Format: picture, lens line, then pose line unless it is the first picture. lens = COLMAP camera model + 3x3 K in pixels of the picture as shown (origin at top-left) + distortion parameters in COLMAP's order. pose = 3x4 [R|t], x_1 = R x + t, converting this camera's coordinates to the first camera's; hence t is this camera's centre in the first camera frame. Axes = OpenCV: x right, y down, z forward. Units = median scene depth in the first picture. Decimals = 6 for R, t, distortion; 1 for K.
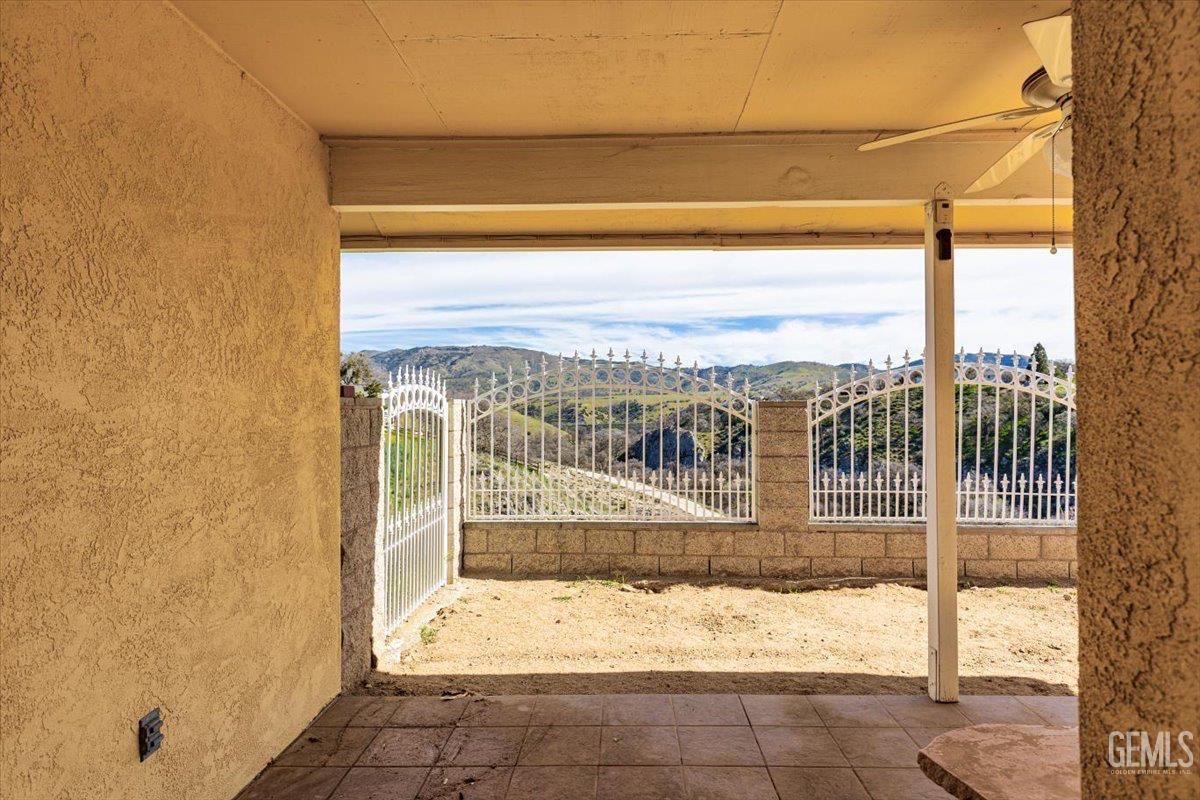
lens RADIAL K [[636.5, 0, 605.4], [0, 636.5, 411.9], [0, 0, 1]] dist [0.003736, 0.000640]
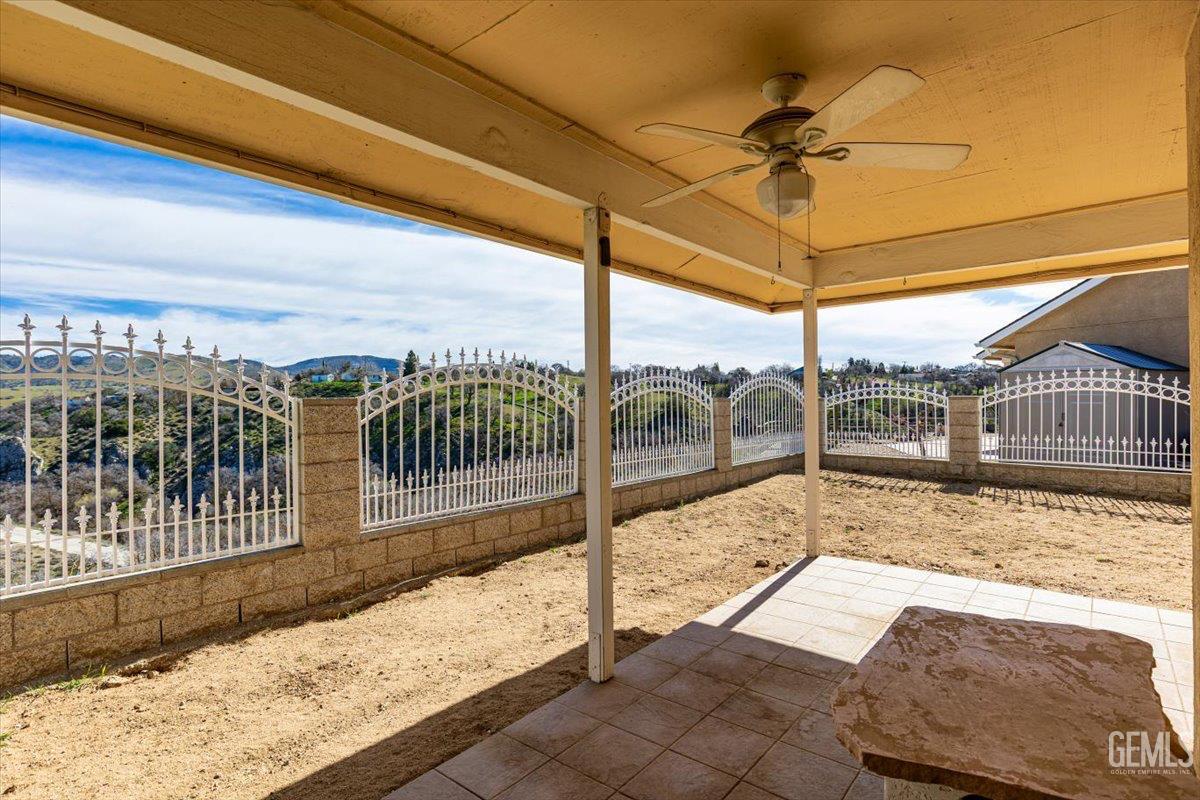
lens RADIAL K [[589.7, 0, 597.6], [0, 589.7, 405.9], [0, 0, 1]] dist [-0.001217, -0.000212]
pose [[0.611628, -0.013914, 0.791023, -0.137898], [0.016206, 0.999856, 0.005057, -0.005219], [-0.790979, 0.009726, 0.611766, 0.219884]]
